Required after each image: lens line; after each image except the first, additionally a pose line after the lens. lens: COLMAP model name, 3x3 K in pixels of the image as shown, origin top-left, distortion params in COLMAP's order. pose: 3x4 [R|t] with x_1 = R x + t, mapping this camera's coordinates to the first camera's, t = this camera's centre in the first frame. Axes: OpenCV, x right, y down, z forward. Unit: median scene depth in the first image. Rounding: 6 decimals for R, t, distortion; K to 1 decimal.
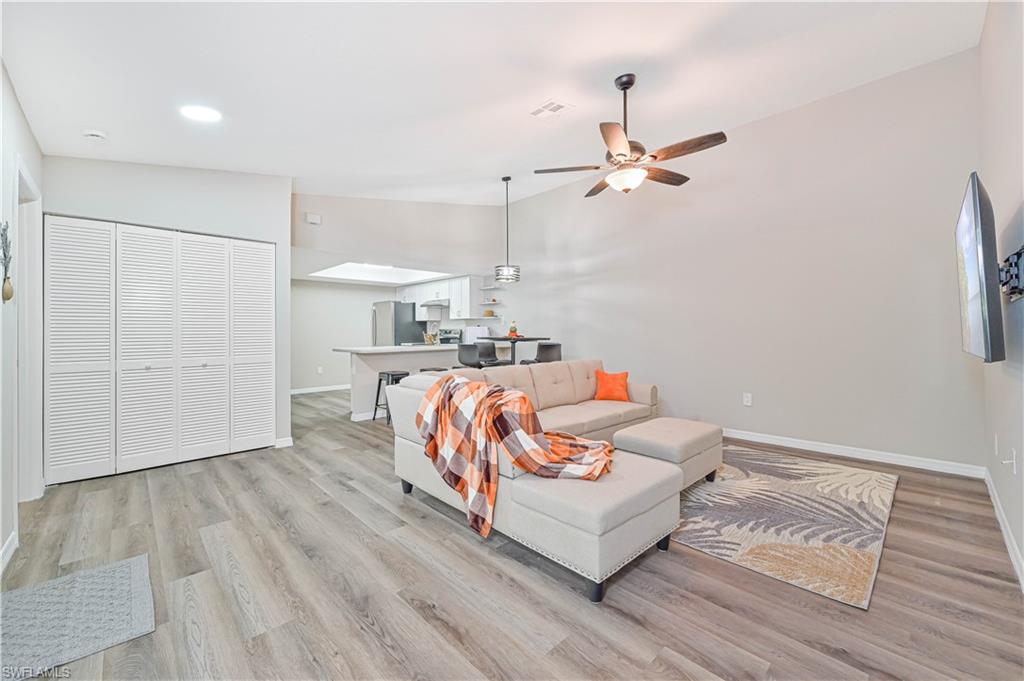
lens RADIAL K [[403.4, 0, 514.3], [0, 403.4, 335.4], [0, 0, 1]] dist [-0.001525, 0.000262]
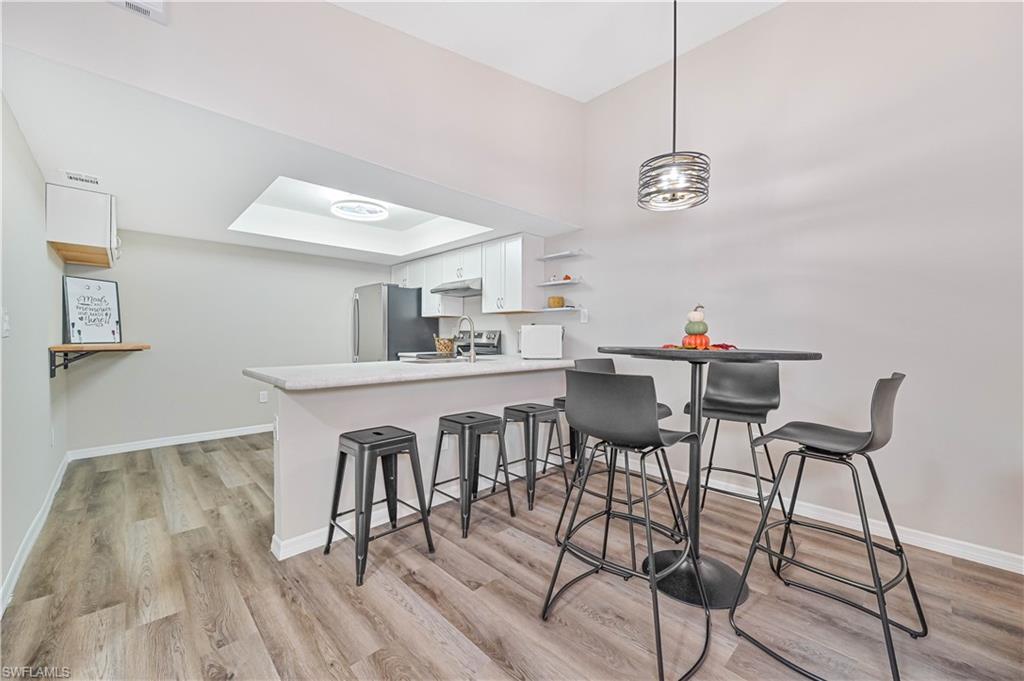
lens RADIAL K [[403.4, 0, 514.3], [0, 403.4, 335.4], [0, 0, 1]] dist [-0.001525, 0.000262]
pose [[0.999967, 0.007128, 0.003855, -0.118716], [-0.007089, 0.999924, -0.010088, -0.001993], [-0.003926, 0.010061, 0.999942, 0.428825]]
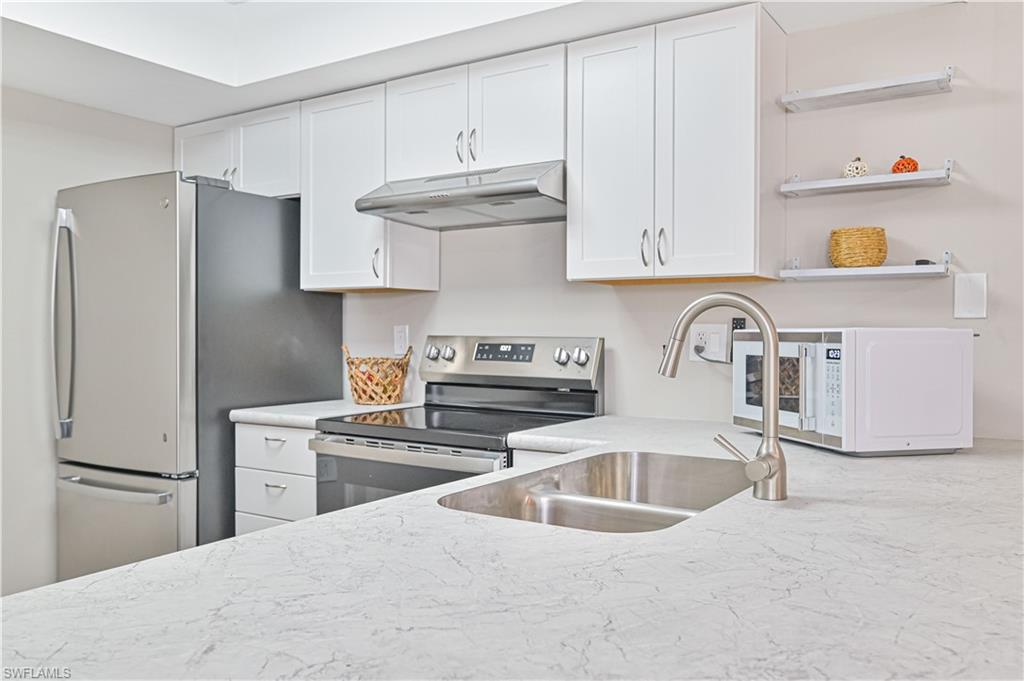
lens RADIAL K [[813.1, 0, 540.0], [0, 813.1, 342.0], [0, 0, 1]] dist [-0.010775, -0.003800]
pose [[0.972130, 0.005494, 0.234379, -0.257681], [-0.006571, 0.999971, 0.003812, -0.014815], [-0.234351, -0.005246, 0.972138, 0.680566]]
